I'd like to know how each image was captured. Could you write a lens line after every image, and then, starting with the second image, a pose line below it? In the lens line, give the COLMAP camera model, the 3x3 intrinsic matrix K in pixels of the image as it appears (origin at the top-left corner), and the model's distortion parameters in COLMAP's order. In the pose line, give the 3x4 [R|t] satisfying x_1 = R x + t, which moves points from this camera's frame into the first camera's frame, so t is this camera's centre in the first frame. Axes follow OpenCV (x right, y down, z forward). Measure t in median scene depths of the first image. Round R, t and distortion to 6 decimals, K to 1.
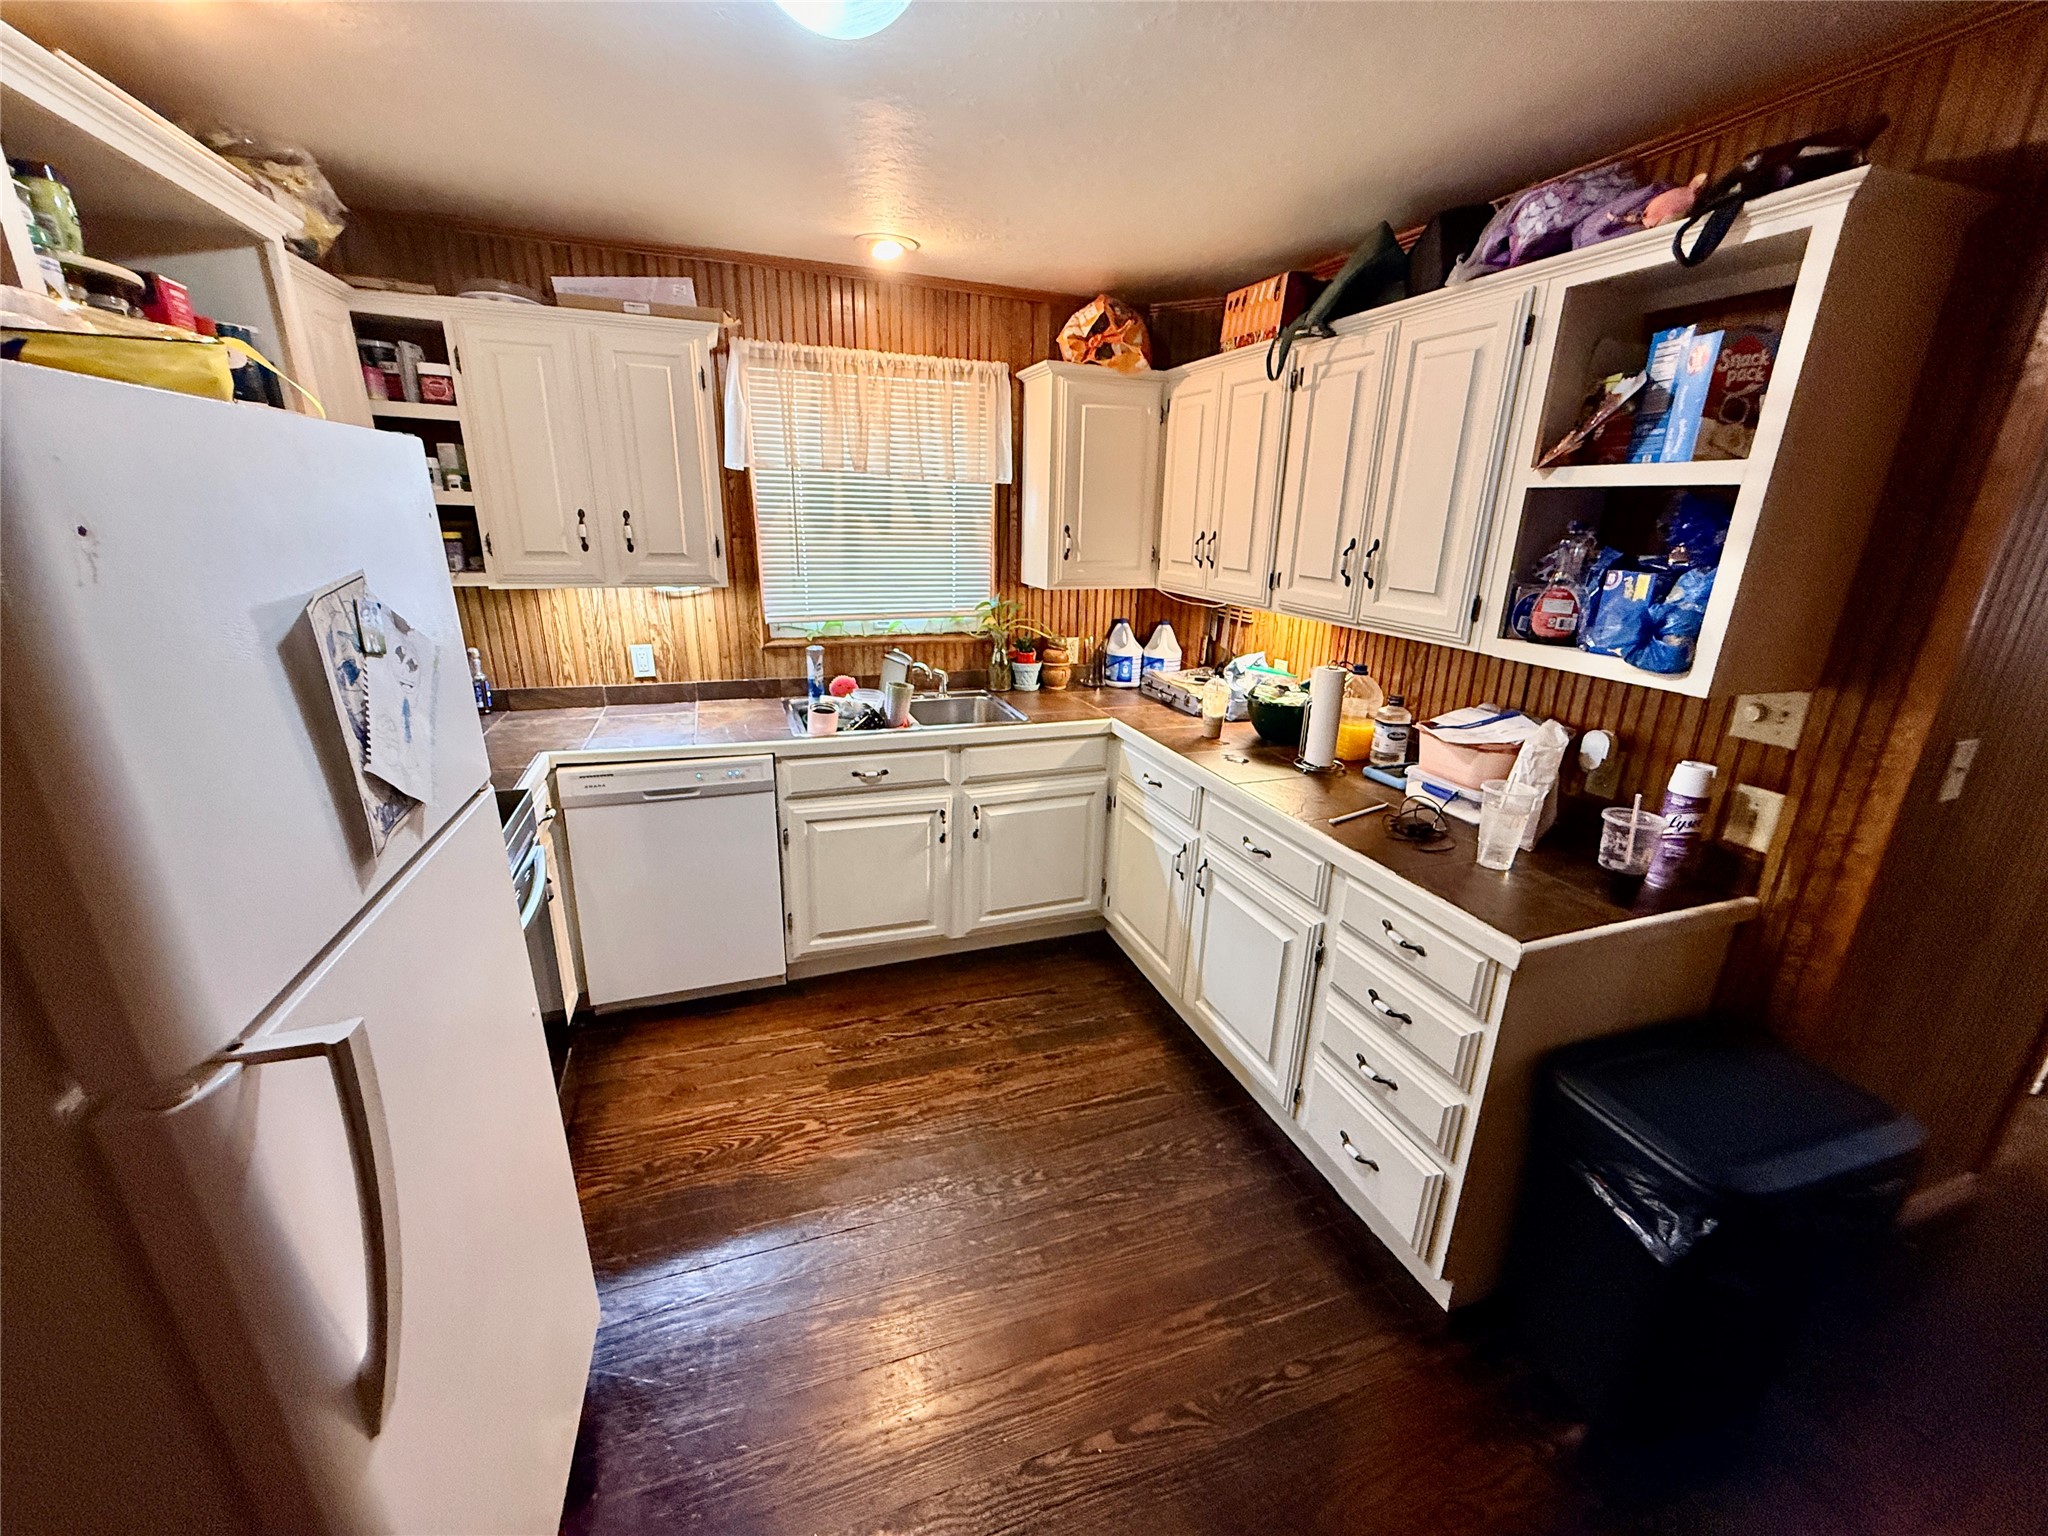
lens RADIAL K [[817.3, 0, 1022.4], [0, 817.3, 769.3], [0, 0, 1]] dist [0.001242, 0.000331]
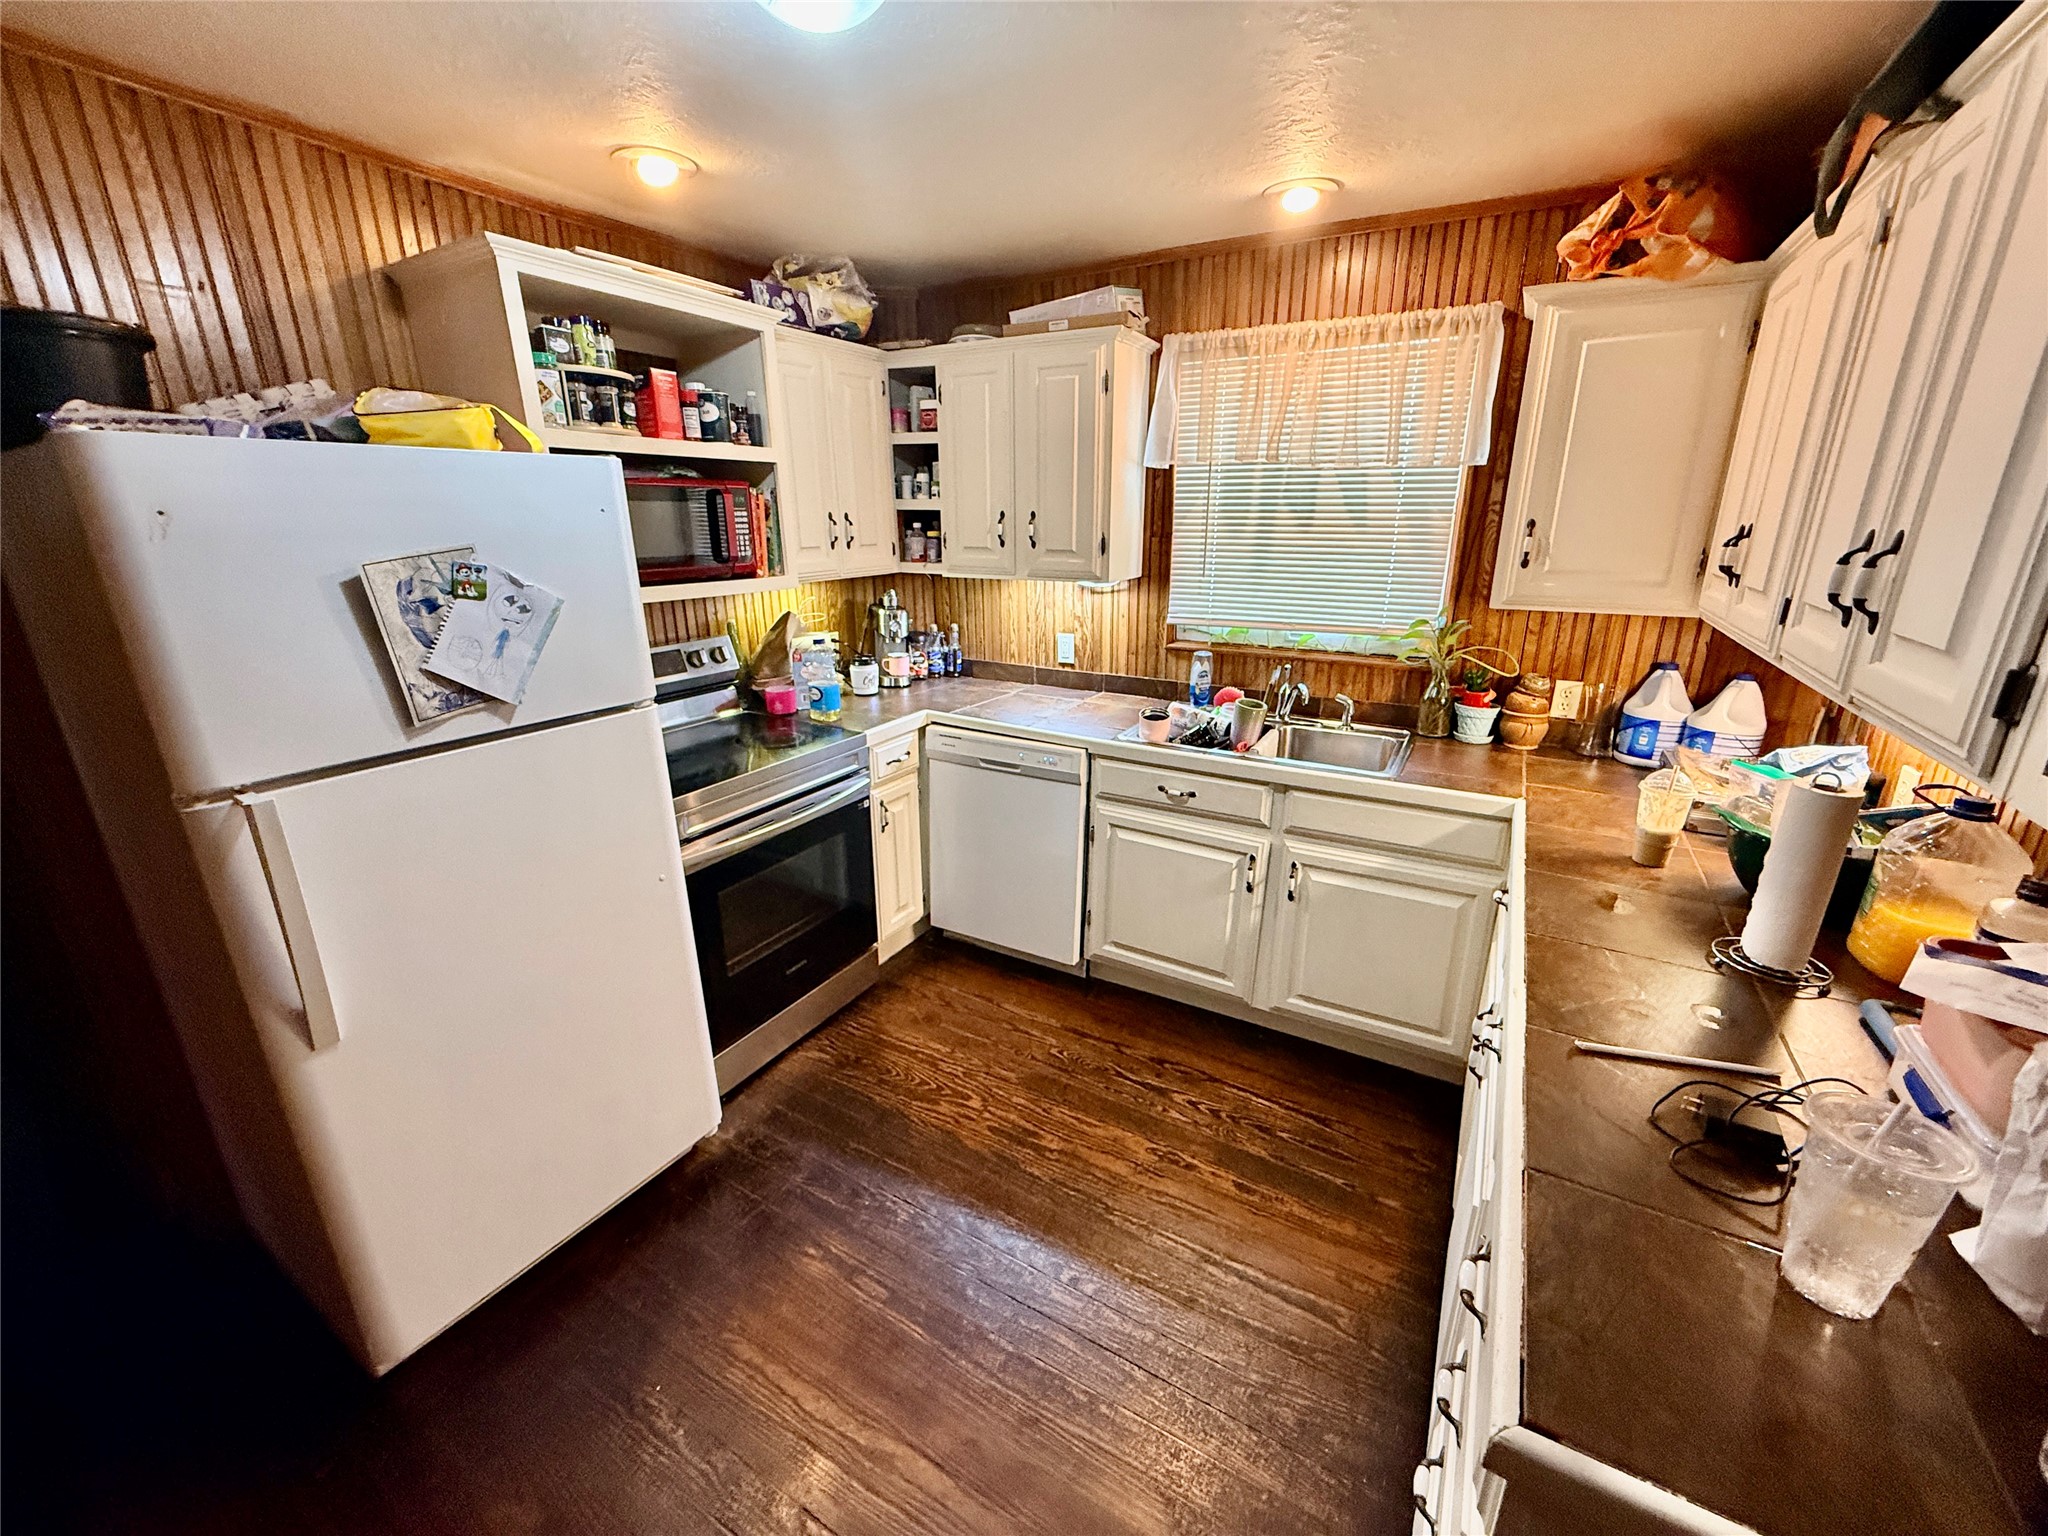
lens RADIAL K [[815.6, 0, 1020.8], [0, 815.6, 769.0], [0, 0, 1]] dist [-0.000734, 0.000319]
pose [[0.647703, 0.207964, -0.732961, 0.344837], [-0.214890, 0.972833, 0.086129, -0.057539], [0.730960, 0.101720, 0.674796, 0.236815]]
